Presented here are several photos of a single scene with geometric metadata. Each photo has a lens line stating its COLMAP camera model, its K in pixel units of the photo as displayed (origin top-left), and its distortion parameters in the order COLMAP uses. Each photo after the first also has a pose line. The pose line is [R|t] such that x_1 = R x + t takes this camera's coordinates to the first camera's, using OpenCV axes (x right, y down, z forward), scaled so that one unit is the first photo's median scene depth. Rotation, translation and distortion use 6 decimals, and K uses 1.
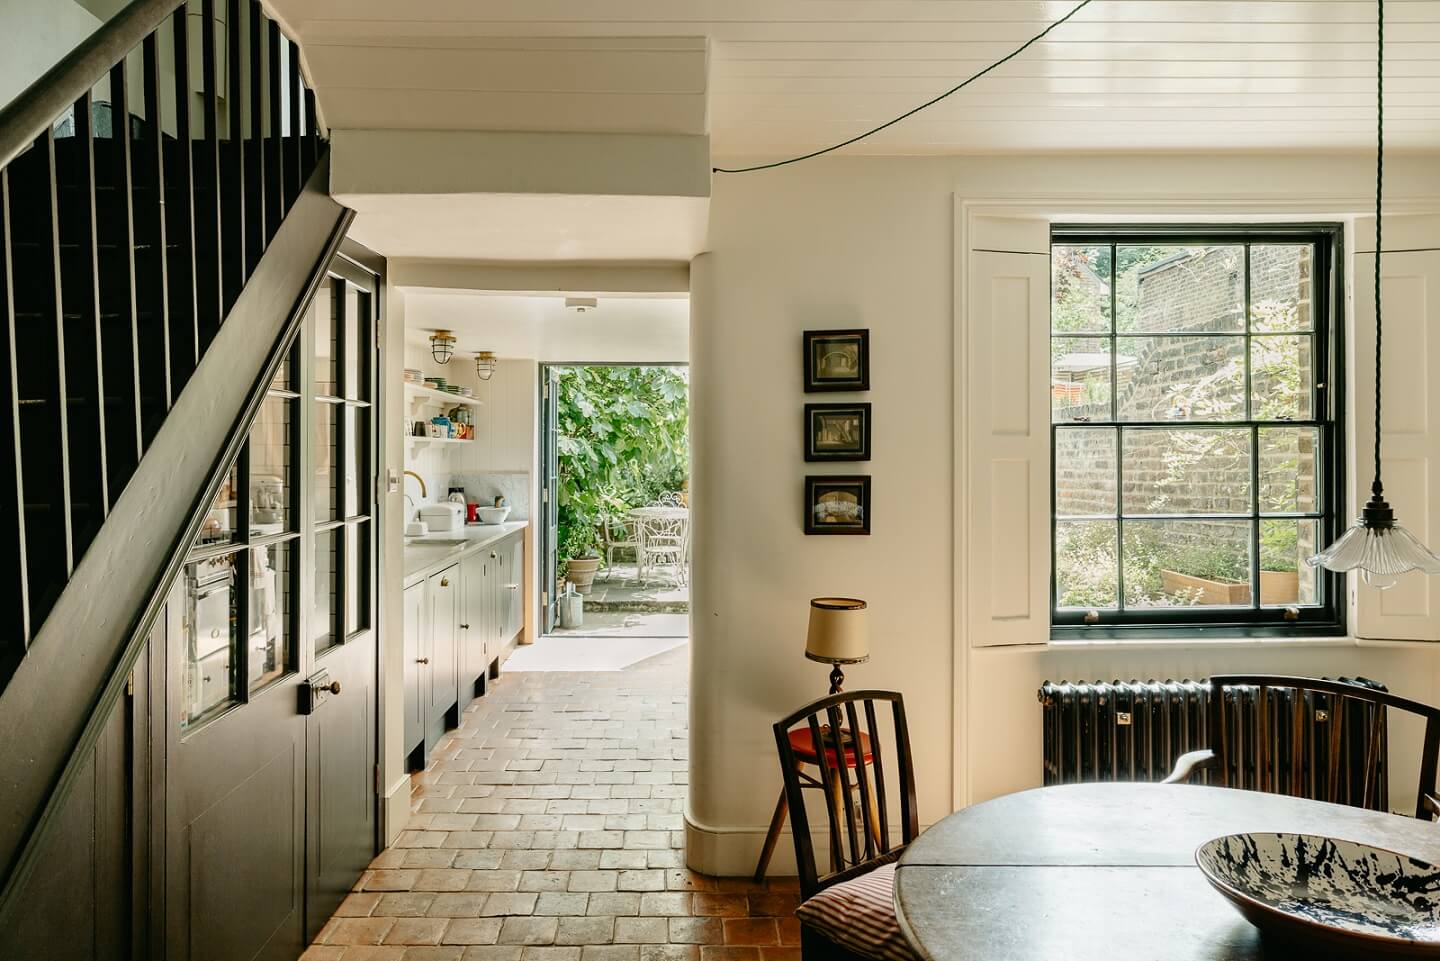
lens RADIAL K [[1009.3, 0, 694.5], [0, 1009.3, 472.6], [0, 0, 1]] dist [-0.001427, 0.000295]
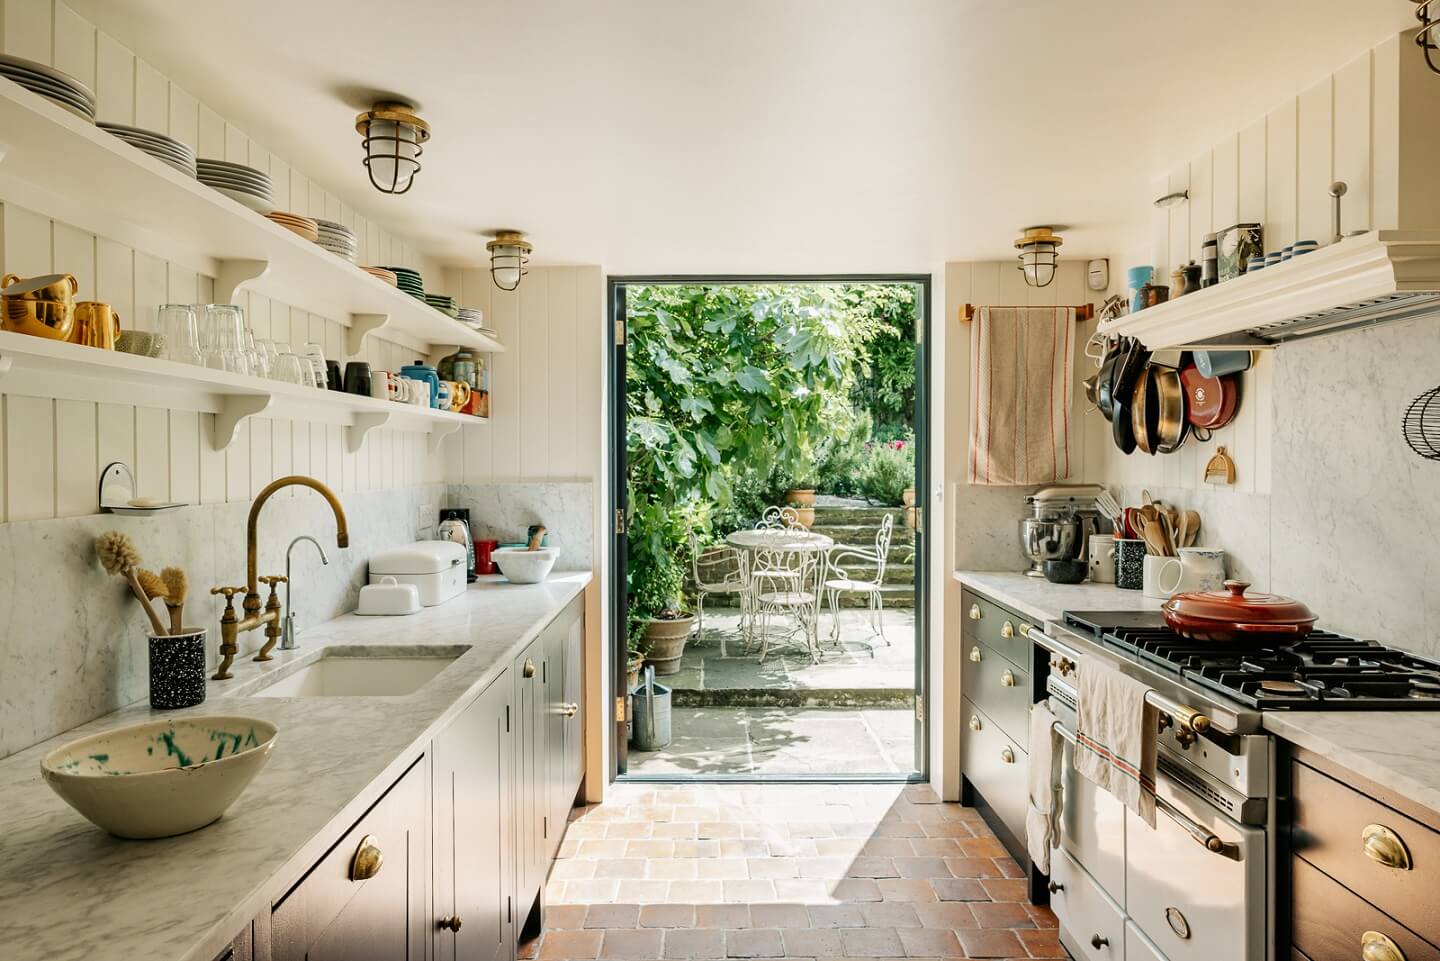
lens RADIAL K [[1009.3, 0, 694.5], [0, 1009.3, 472.6], [0, 0, 1]] dist [-0.001427, 0.000295]
pose [[0.999583, -0.006375, -0.028160, -0.092491], [0.006203, 0.999961, -0.006209, -0.000005], [0.028198, 0.006032, 0.999584, 0.458298]]
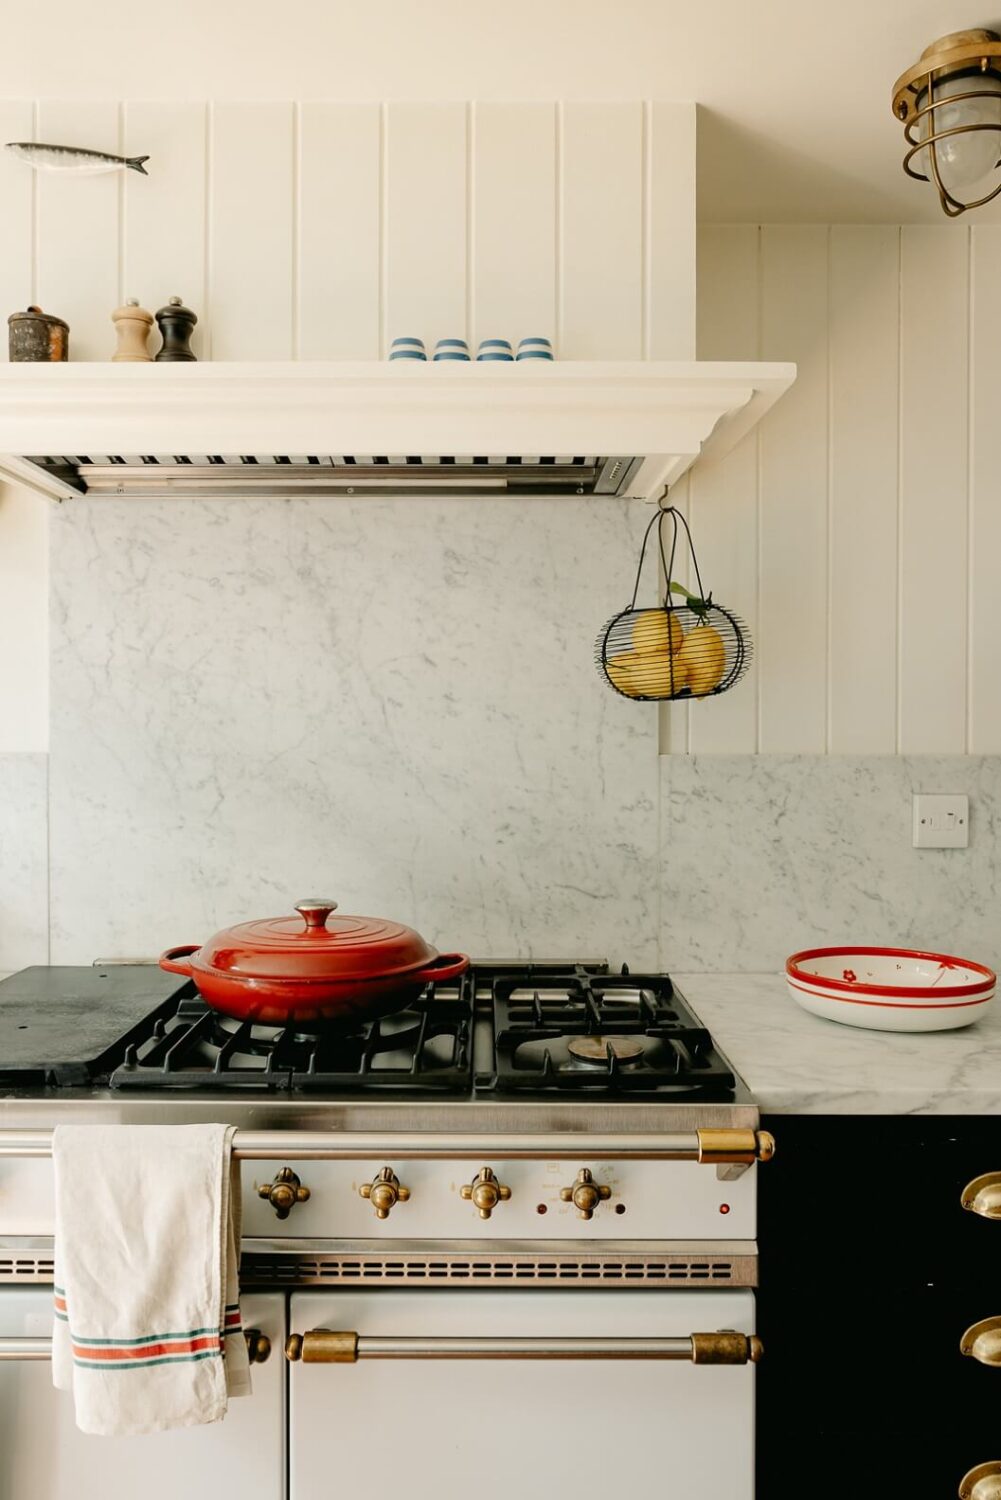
lens RADIAL K [[1131.5, 0, 500.5], [0, 1131.5, 750.0], [0, 0, 1]] dist [-0.009755, -0.002946]
pose [[0.020615, -0.032437, 0.999261, -0.154882], [0.017596, 0.999331, 0.032076, 0.000390], [-0.999633, 0.016922, 0.021172, 0.925509]]
